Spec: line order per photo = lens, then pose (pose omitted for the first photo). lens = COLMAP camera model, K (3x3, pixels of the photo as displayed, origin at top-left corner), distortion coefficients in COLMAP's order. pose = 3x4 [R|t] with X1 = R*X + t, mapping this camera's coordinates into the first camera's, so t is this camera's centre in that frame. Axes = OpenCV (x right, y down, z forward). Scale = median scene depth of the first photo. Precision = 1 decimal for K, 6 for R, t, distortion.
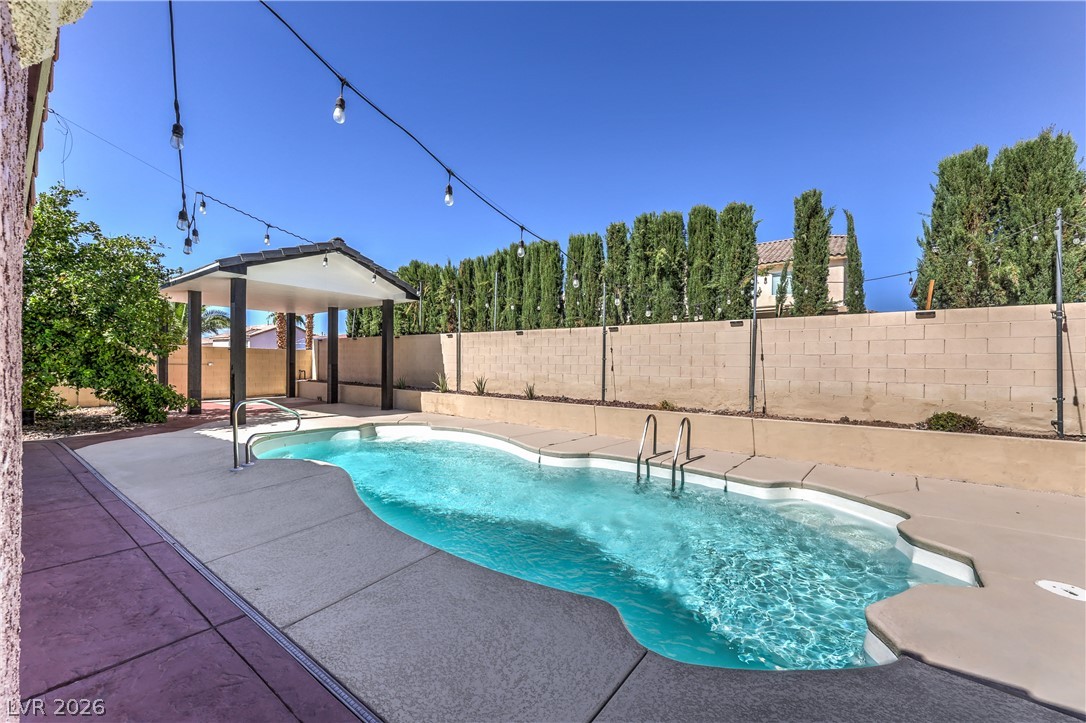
lens RADIAL K [[444.6, 0, 552.9], [0, 444.6, 364.4], [0, 0, 1]] dist [0.001598, 0.000023]
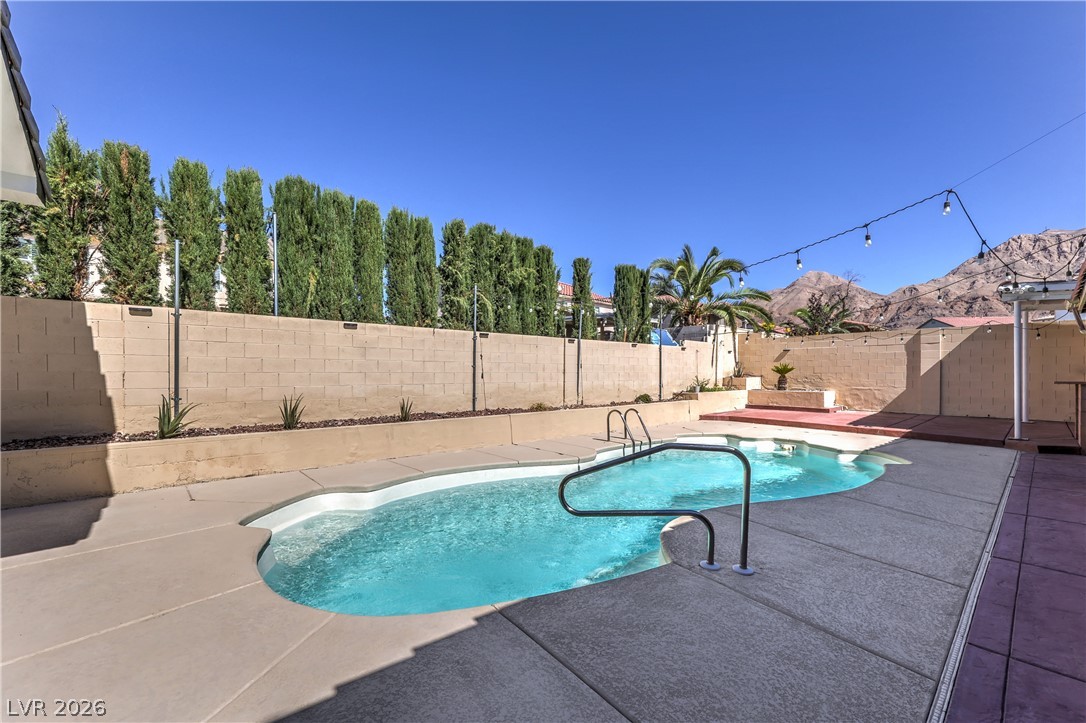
lens RADIAL K [[444.6, 0, 552.8], [0, 444.6, 365.9], [0, 0, 1]] dist [0.001598, 0.000023]
pose [[0.183286, -0.002719, 0.983056, -0.776269], [-0.003461, 0.999988, 0.003411, -0.016275], [-0.983054, -0.004028, 0.183274, 0.666782]]
